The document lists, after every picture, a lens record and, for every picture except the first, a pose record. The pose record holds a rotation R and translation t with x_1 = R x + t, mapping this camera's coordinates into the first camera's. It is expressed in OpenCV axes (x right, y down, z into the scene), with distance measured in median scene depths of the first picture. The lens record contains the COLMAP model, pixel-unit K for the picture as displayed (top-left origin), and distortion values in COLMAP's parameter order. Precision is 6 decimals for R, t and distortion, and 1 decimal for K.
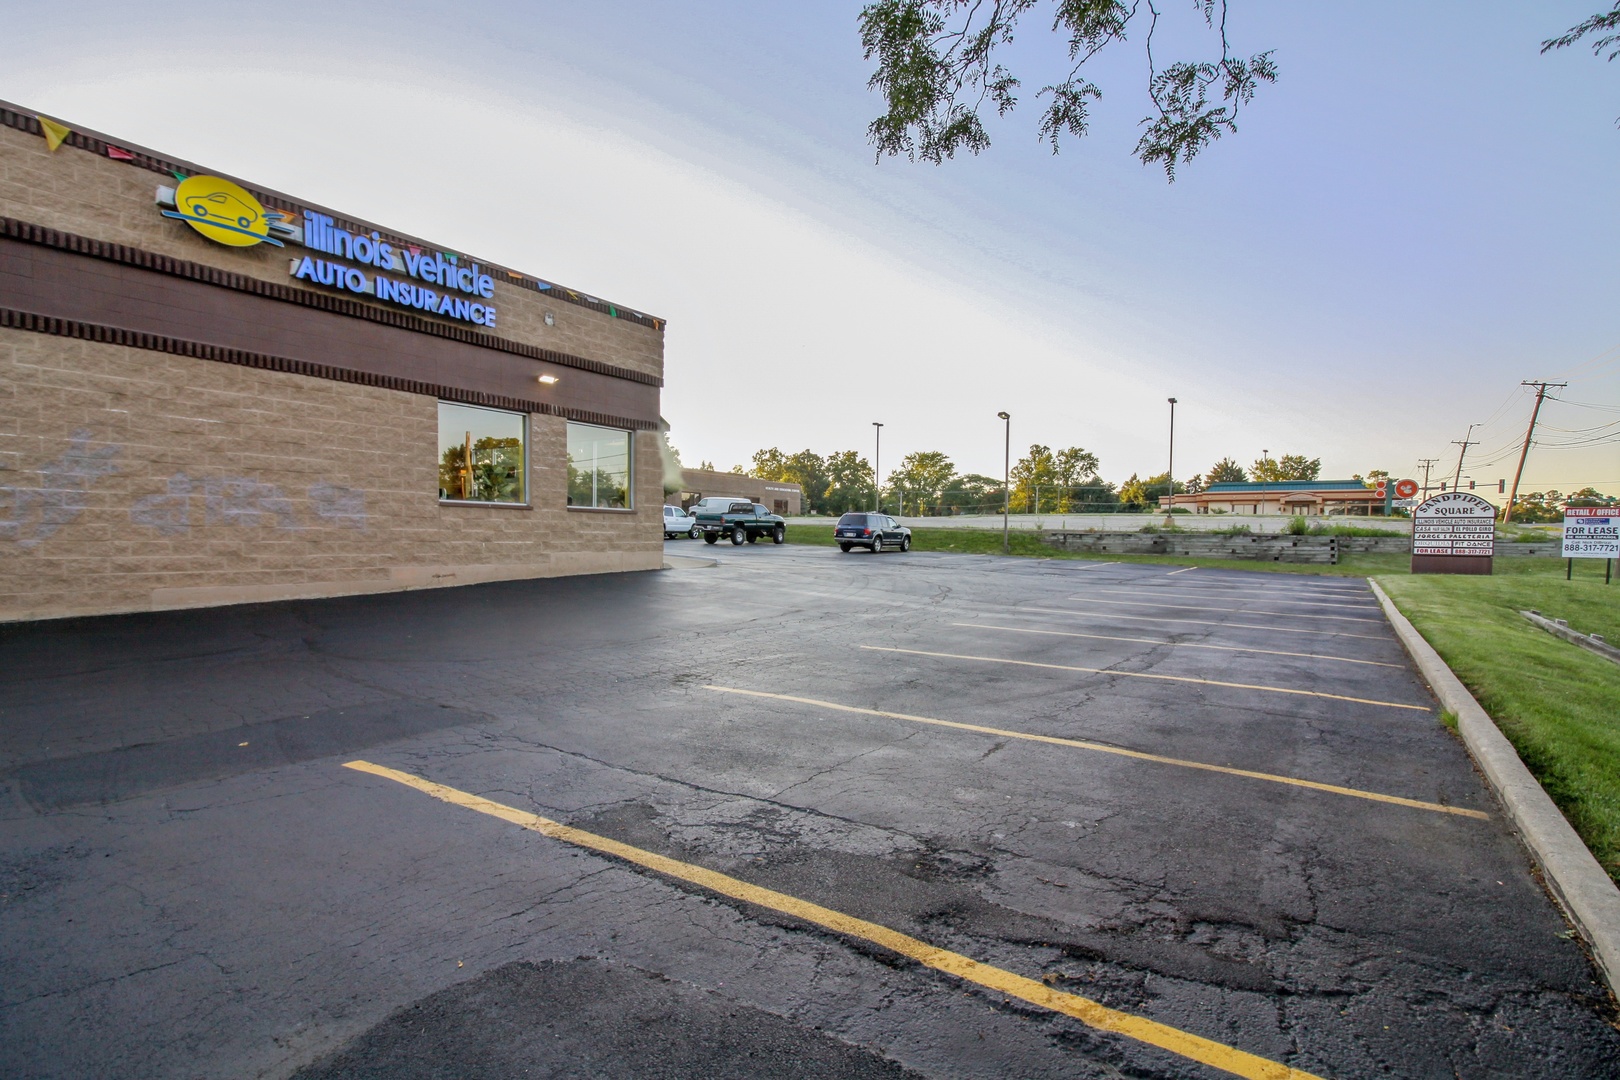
lens RADIAL K [[754.7, 0, 810.0], [0, 754.7, 540.0], [0, 0, 1]] dist [0.028510, -0.016733]
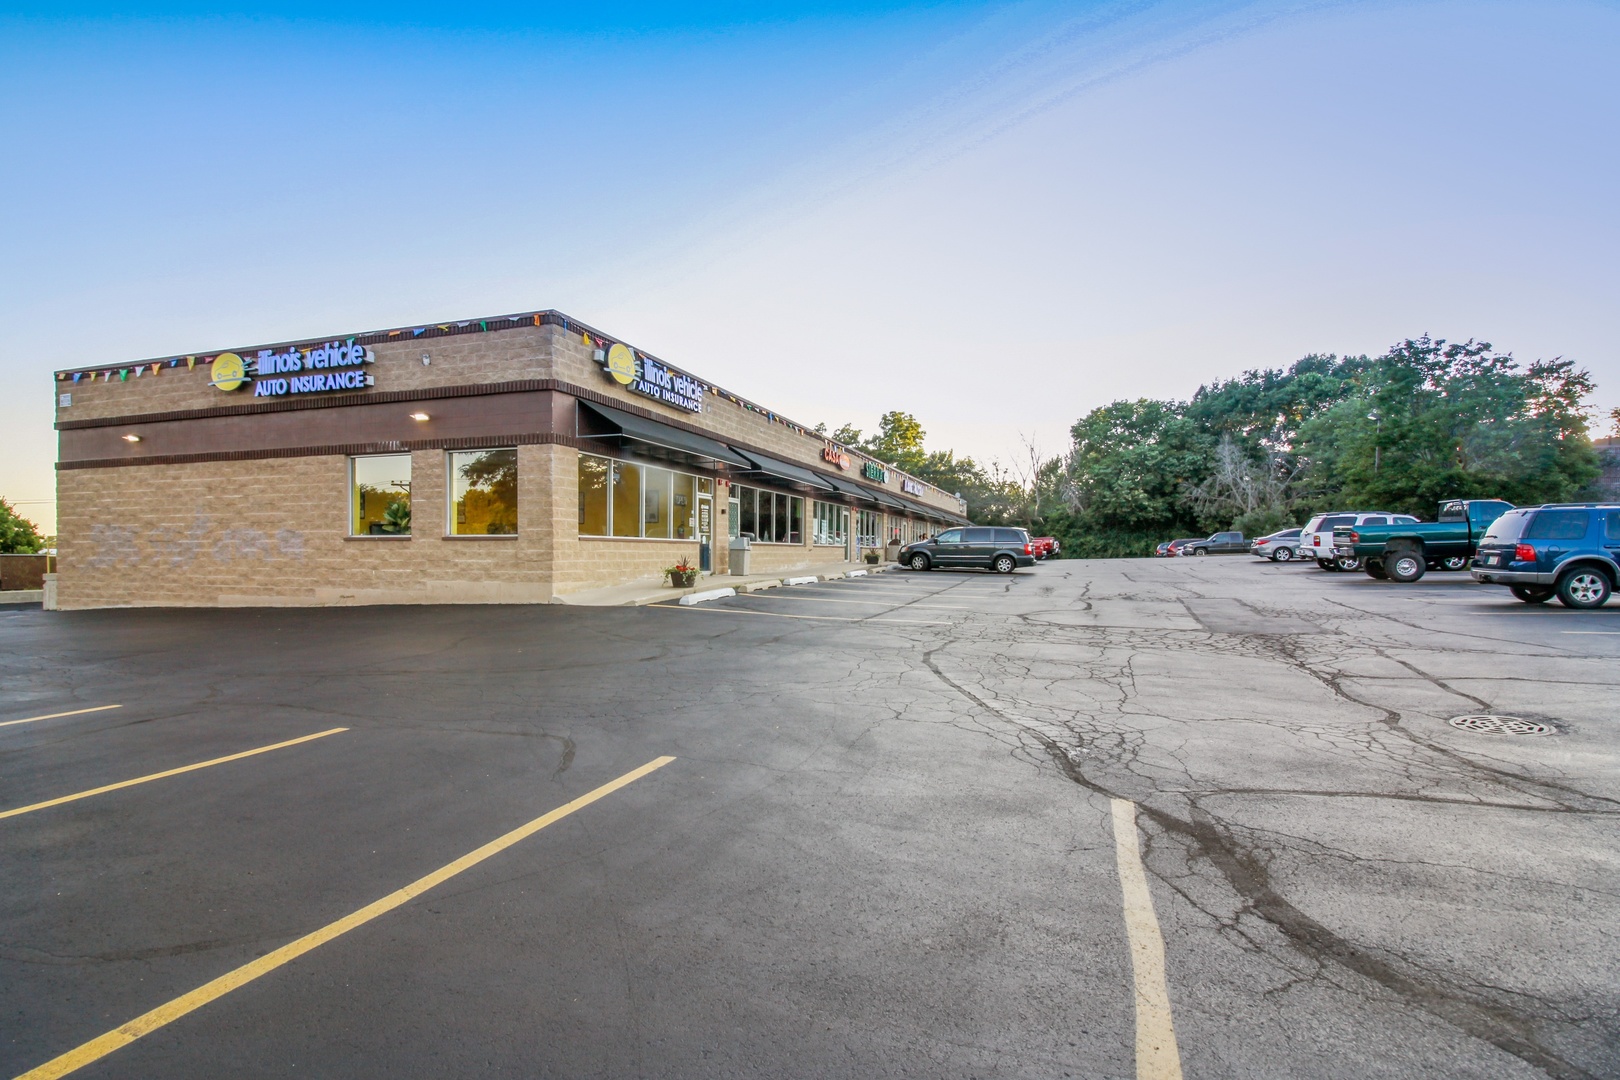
lens RADIAL K [[754.7, 0, 810.0], [0, 754.7, 540.0], [0, 0, 1]] dist [0.028510, -0.016733]
pose [[0.266190, -0.029200, -0.963478, 0.928371], [-0.004319, 0.999495, -0.031485, -0.009911], [0.963911, 0.012542, 0.265930, 1.412008]]
